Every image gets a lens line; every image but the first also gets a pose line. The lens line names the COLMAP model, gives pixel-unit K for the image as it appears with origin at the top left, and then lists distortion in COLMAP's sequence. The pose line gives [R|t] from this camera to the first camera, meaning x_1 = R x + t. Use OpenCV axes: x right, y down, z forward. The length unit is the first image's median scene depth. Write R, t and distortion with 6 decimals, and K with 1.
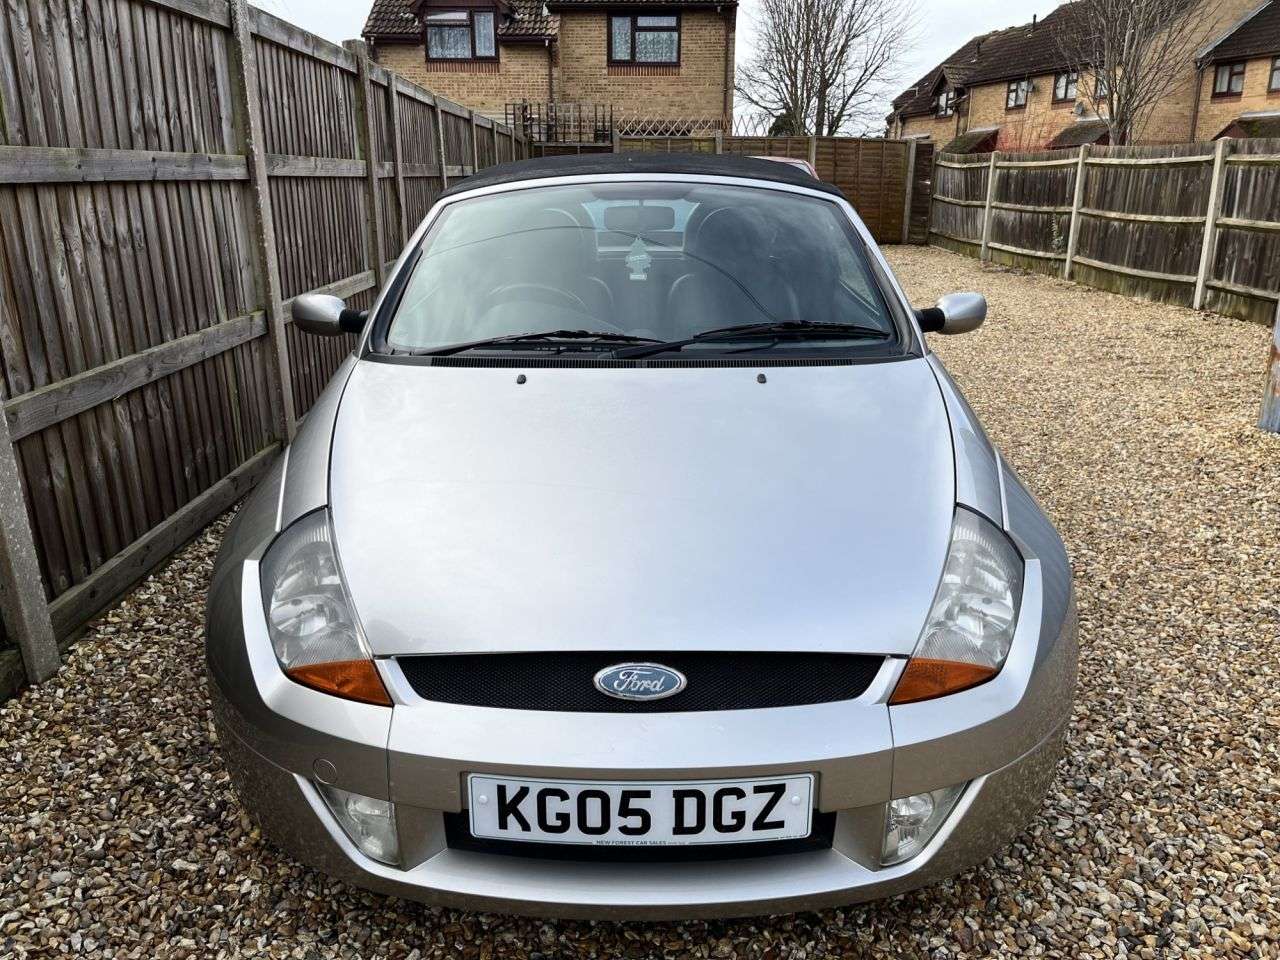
lens RADIAL K [[964.5, 0, 640.2], [0, 964.5, 485.1], [0, 0, 1]] dist [0.110687, -0.174872]
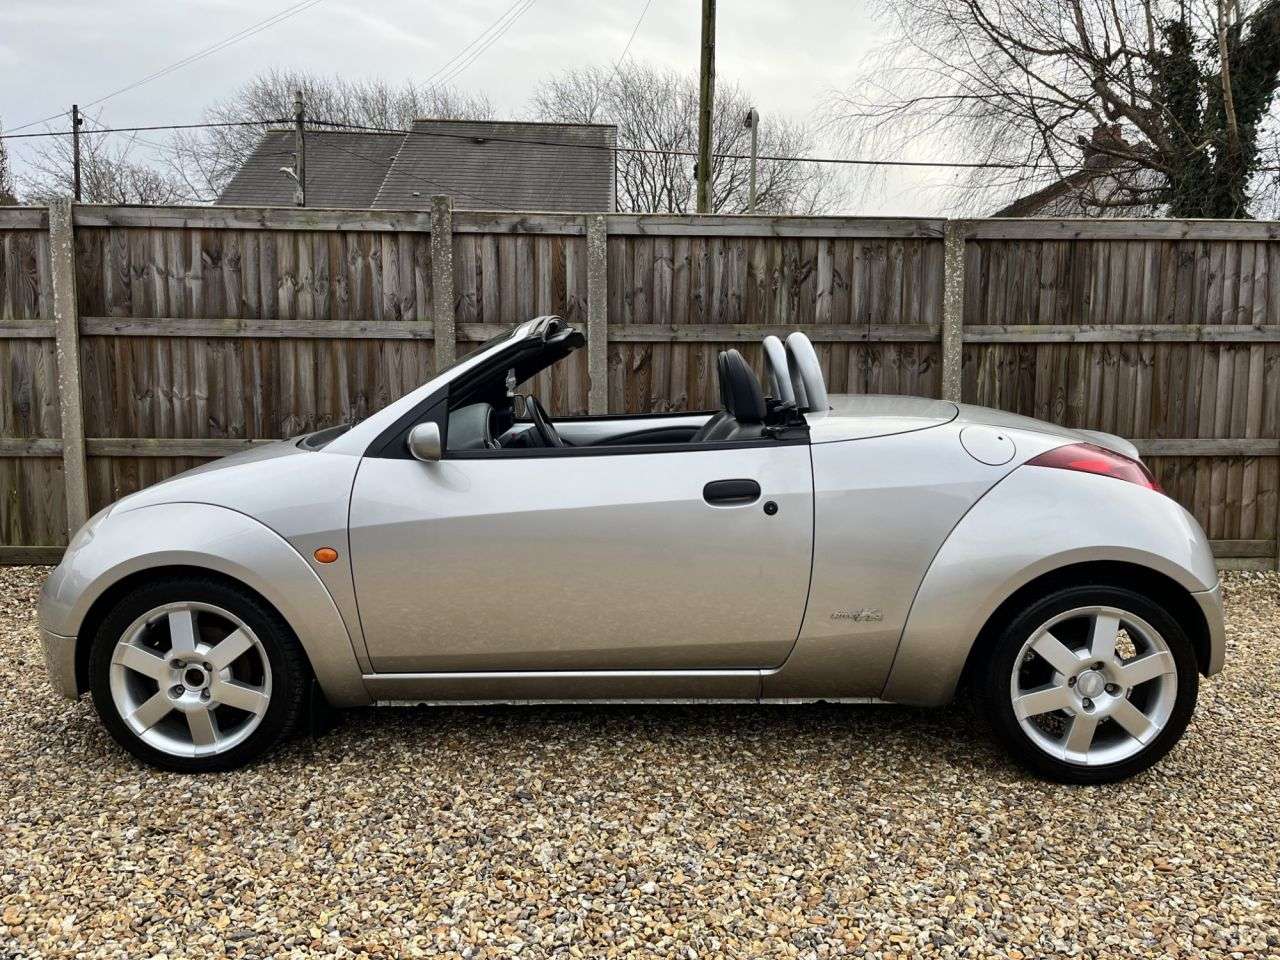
lens RADIAL K [[989.6, 0, 645.6], [0, 989.6, 474.4], [0, 0, 1]] dist [0.078240, -0.117708]
pose [[0.037547, 0.100736, -0.994204, 0.785944], [-0.303265, 0.949133, 0.084717, -0.399472], [0.952166, 0.298326, 0.066187, 1.396776]]
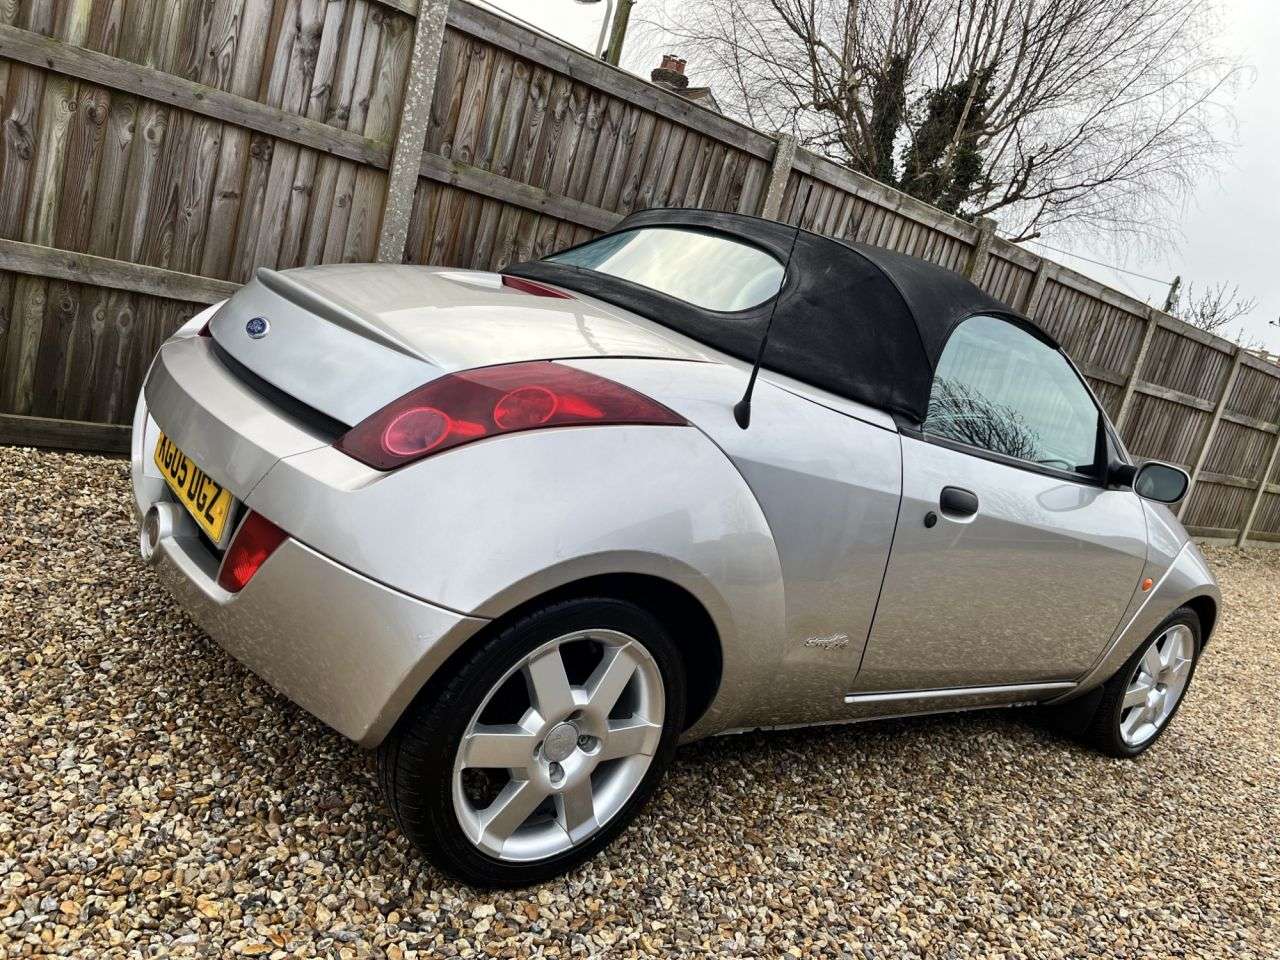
lens RADIAL K [[971.0, 0, 643.3], [0, 971.0, 477.8], [0, 0, 1]] dist [0.063881, -0.110773]
pose [[0.596677, 0.303842, -0.742736, 0.445351], [-0.468218, 0.883490, -0.014720, 0.000636], [0.651727, 0.356545, 0.669423, 0.137987]]
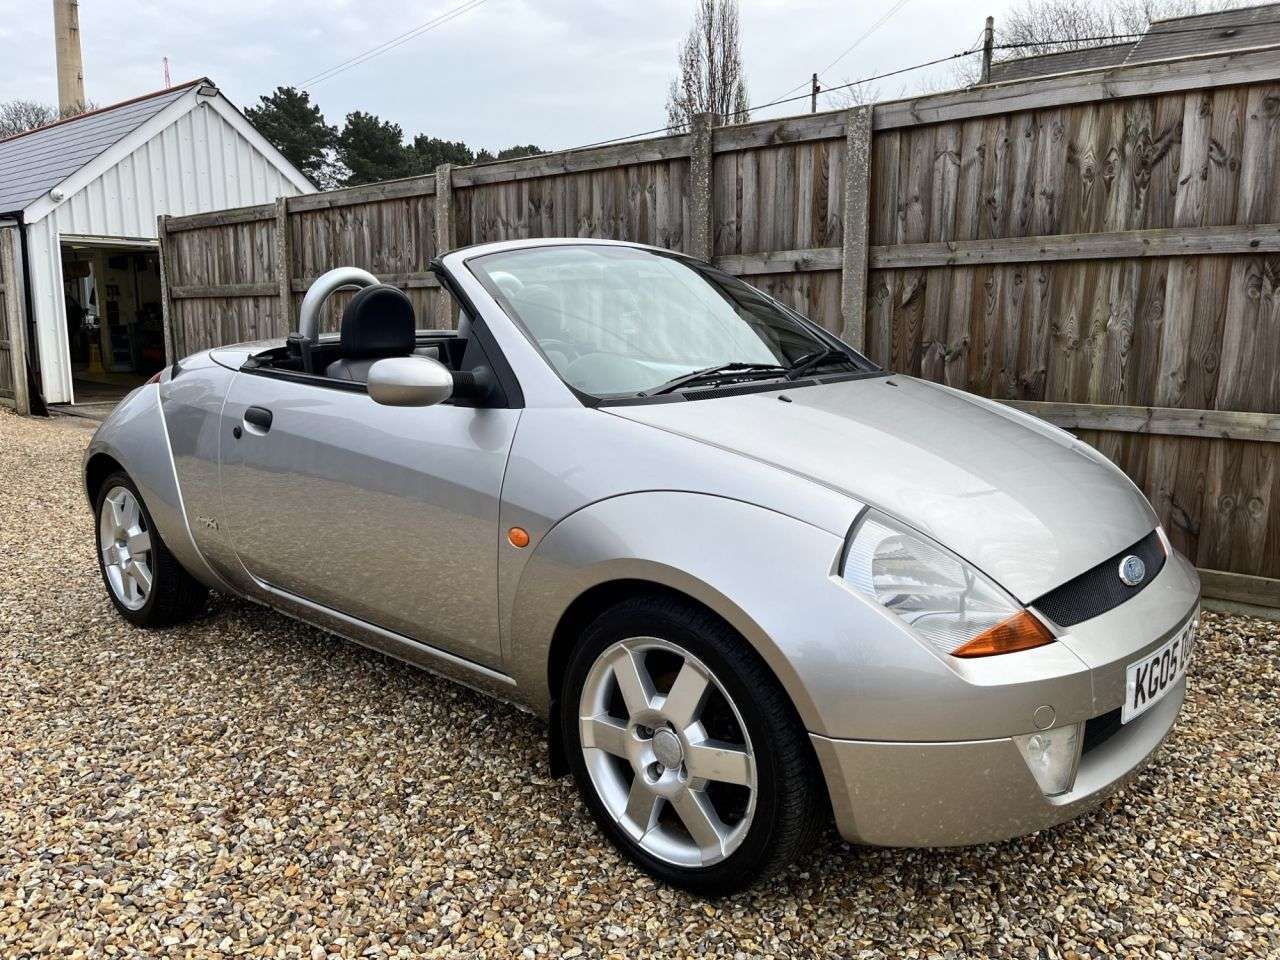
lens RADIAL K [[987.6, 0, 632.9], [0, 987.6, 480.9], [0, 0, 1]] dist [0.081209, -0.122477]
pose [[-0.666761, 0.119969, -0.735552, 0.473592], [-0.221778, 0.910307, 0.349508, -0.526034], [0.711508, 0.396167, -0.580351, 1.826647]]
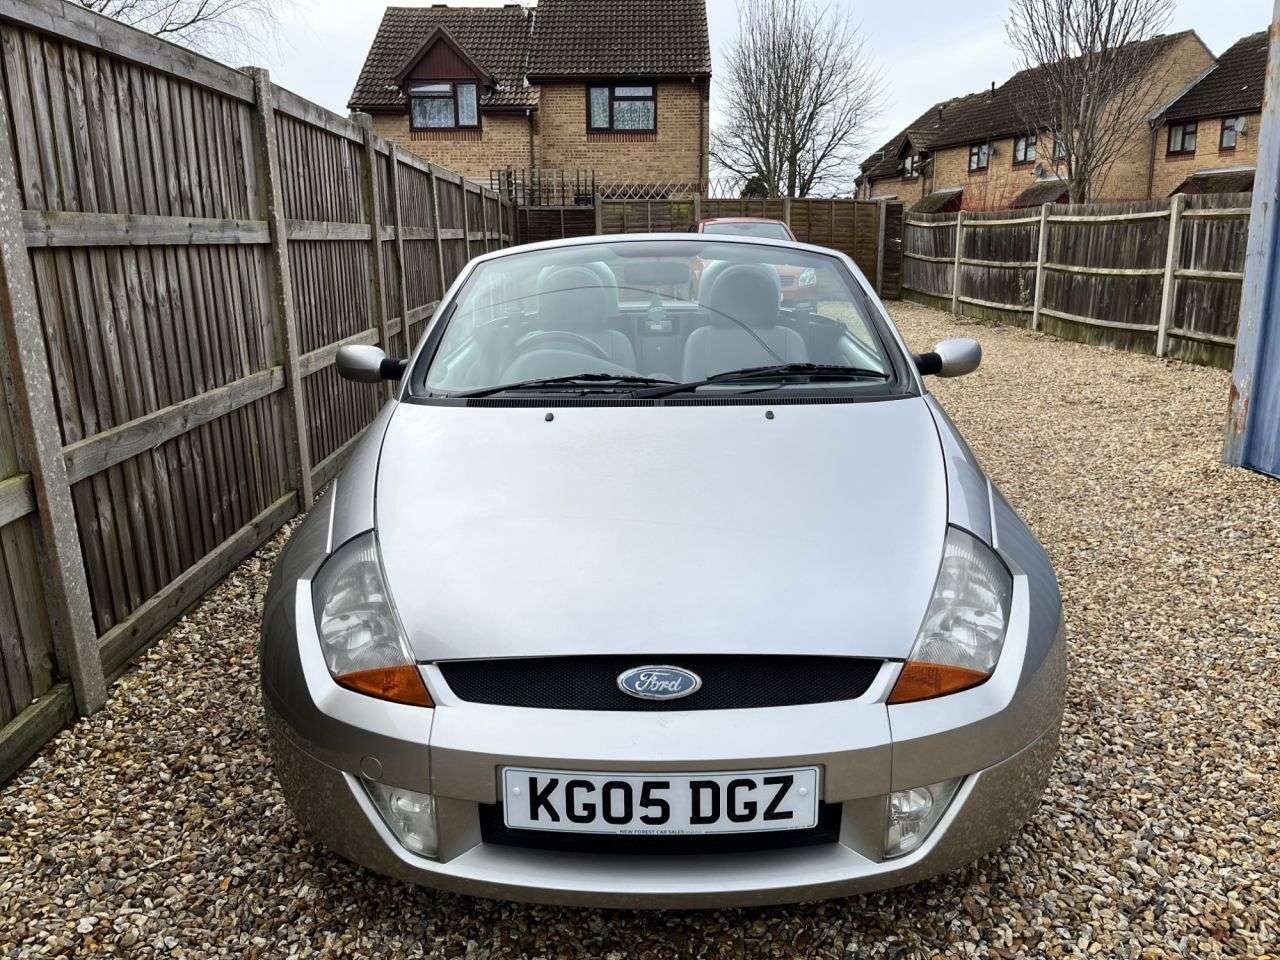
lens RADIAL K [[967.4, 0, 645.7], [0, 967.4, 477.0], [0, 0, 1]] dist [0.084136, -0.142210]
pose [[0.999511, -0.017174, 0.026117, -0.020880], [0.018848, 0.997690, -0.065257, 0.013961], [-0.024936, 0.065718, 0.997527, -0.039793]]
